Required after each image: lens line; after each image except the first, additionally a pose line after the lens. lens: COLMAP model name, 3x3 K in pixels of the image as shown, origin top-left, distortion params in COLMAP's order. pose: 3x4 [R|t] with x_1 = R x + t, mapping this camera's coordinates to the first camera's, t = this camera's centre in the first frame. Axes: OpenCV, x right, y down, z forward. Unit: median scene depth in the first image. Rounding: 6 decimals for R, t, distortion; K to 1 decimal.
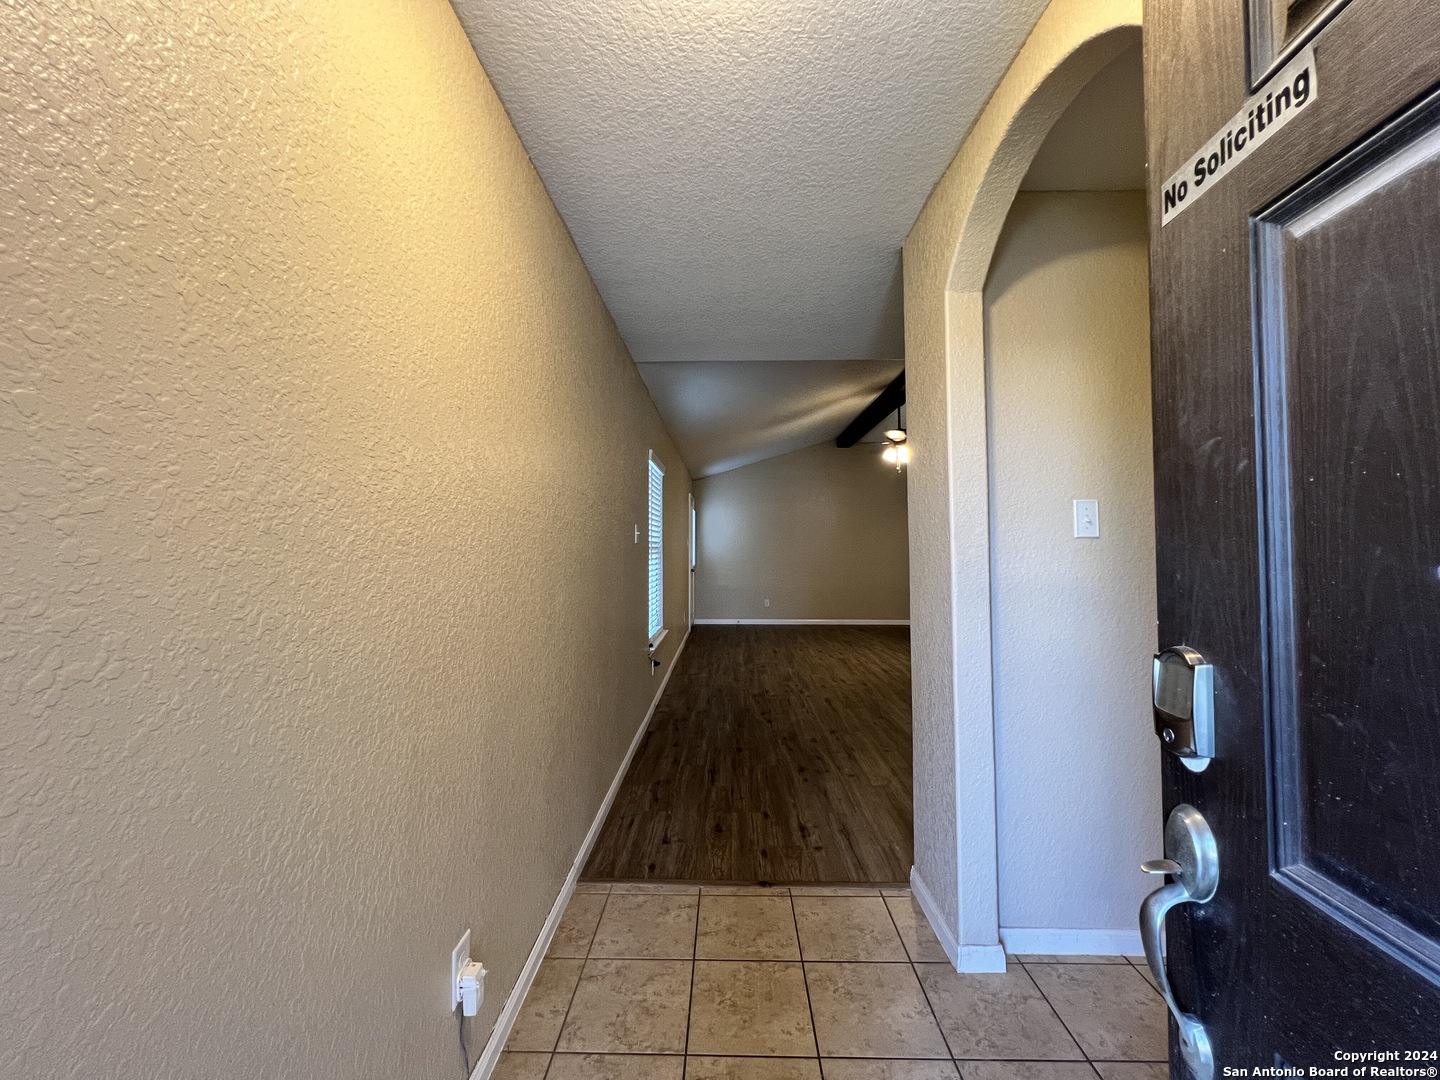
lens RADIAL K [[577.1, 0, 718.1], [0, 577.1, 535.2], [0, 0, 1]] dist [-0.000302, 0.000299]
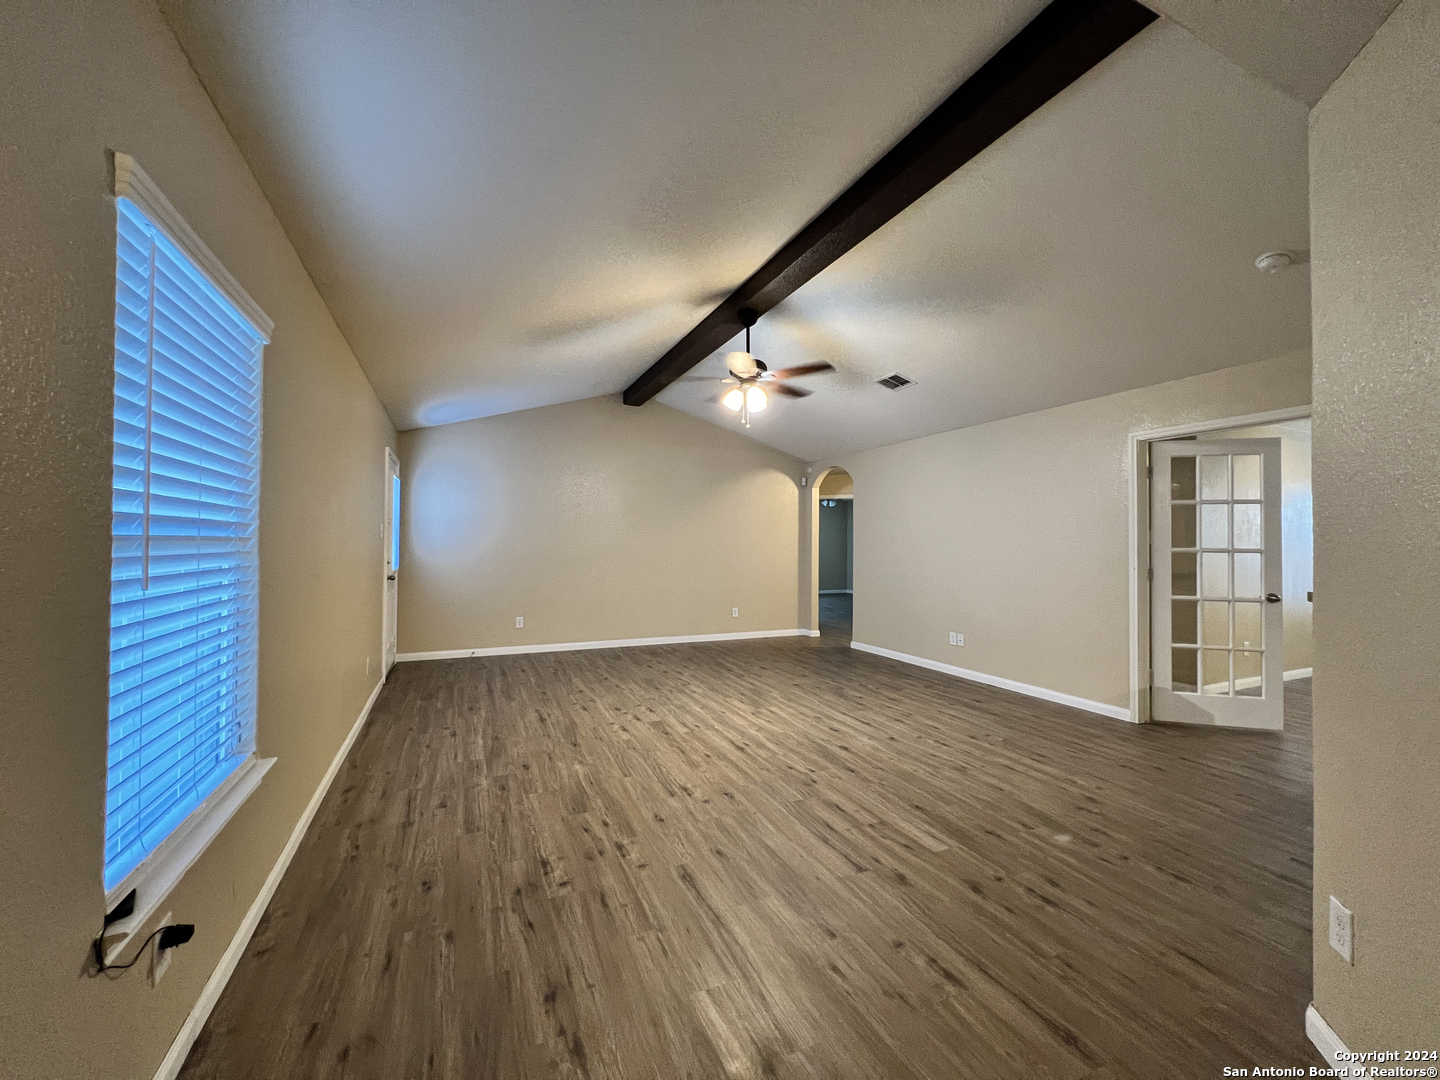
lens RADIAL K [[577.1, 0, 718.1], [0, 577.1, 535.2], [0, 0, 1]] dist [-0.000302, 0.000299]
pose [[0.904831, 0.017535, 0.425409, 0.008388], [-0.022549, 0.999723, 0.006753, 0.008362], [-0.425173, -0.015703, 0.904976, 0.408724]]
